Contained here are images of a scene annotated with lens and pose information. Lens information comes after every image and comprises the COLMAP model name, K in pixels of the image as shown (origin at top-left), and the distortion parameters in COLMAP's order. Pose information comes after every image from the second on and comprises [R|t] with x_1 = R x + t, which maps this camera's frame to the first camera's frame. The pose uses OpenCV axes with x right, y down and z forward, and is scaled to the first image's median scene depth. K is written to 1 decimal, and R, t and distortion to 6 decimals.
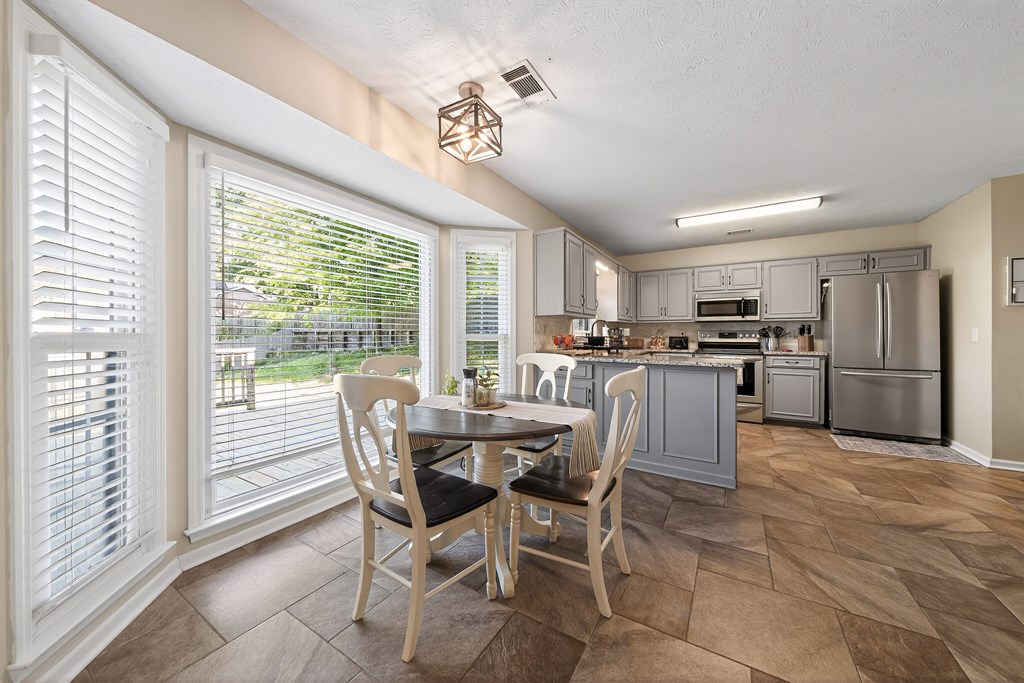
lens RADIAL K [[359.4, 0, 511.6], [0, 359.4, 338.1], [0, 0, 1]] dist [-0.001287, -0.000086]
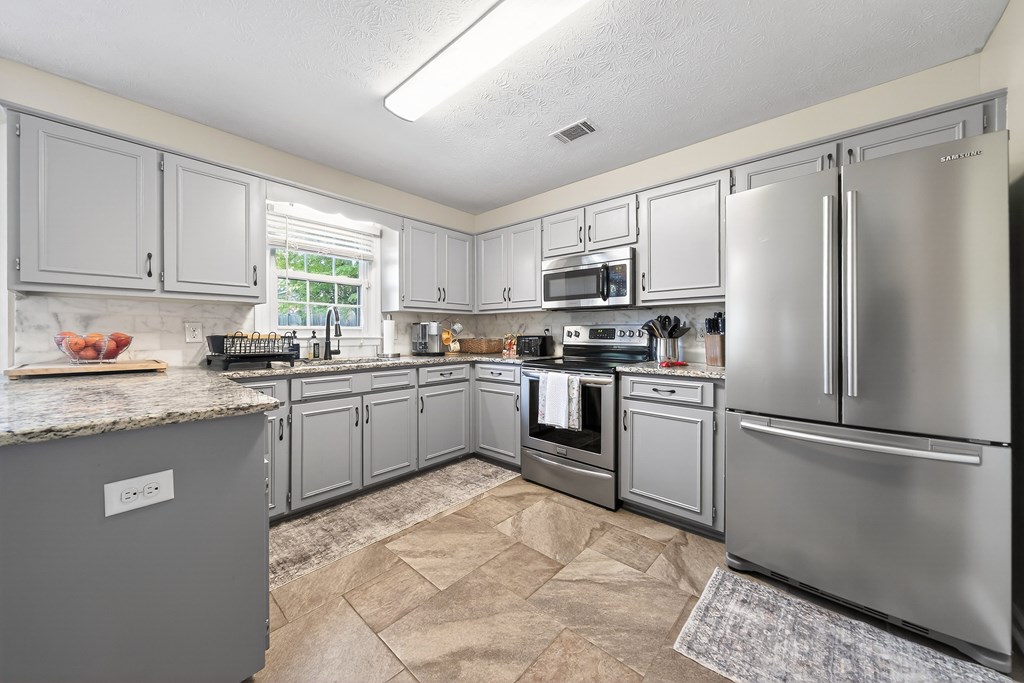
lens RADIAL K [[359.4, 0, 512.4], [0, 359.4, 336.0], [0, 0, 1]] dist [-0.001287, -0.000086]
pose [[0.984974, -0.001187, -0.172701, 0.609316], [0.001683, 0.999995, 0.002726, -0.005944], [0.172697, -0.002975, 0.984971, 0.455900]]
